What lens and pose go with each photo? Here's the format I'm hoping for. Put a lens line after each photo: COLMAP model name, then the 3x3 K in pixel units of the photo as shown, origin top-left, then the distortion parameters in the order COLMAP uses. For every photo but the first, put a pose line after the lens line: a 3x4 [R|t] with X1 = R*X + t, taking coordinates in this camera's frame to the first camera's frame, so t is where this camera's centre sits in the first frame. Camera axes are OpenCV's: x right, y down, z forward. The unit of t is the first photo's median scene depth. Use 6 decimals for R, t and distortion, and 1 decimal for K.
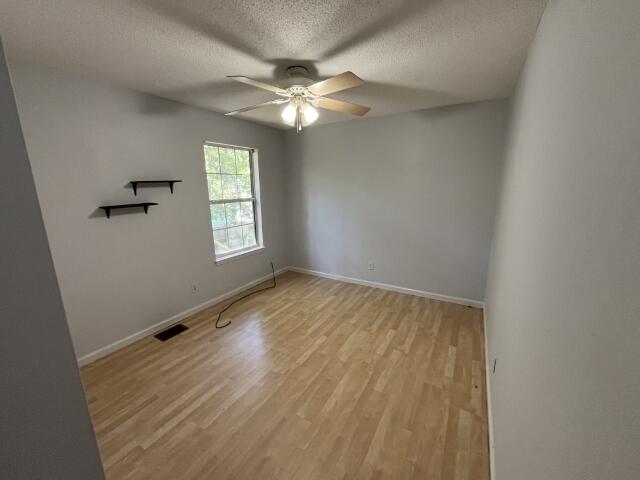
lens RADIAL K [[258.9, 0, 318.6], [0, 258.9, 240.2], [0, 0, 1]] dist [-0.002473, -0.000028]
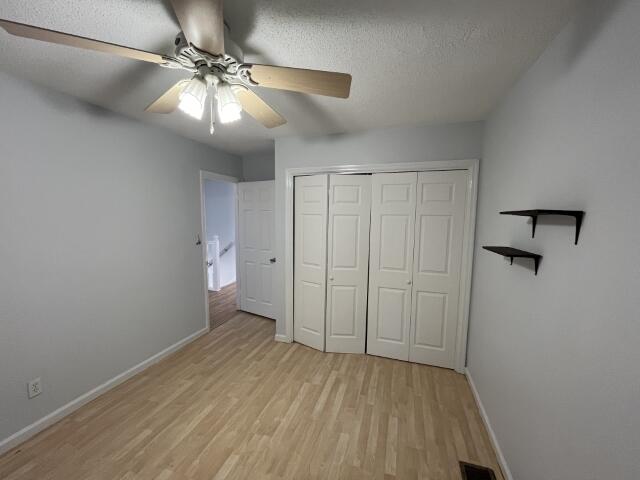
lens RADIAL K [[258.9, 0, 319.1], [0, 258.9, 239.3], [0, 0, 1]] dist [-0.002473, -0.000028]
pose [[-0.975367, 0.021838, -0.219506, -0.178423], [-0.046394, 0.952523, 0.300911, -0.382404], [0.215656, 0.303683, -0.928046, 1.729690]]
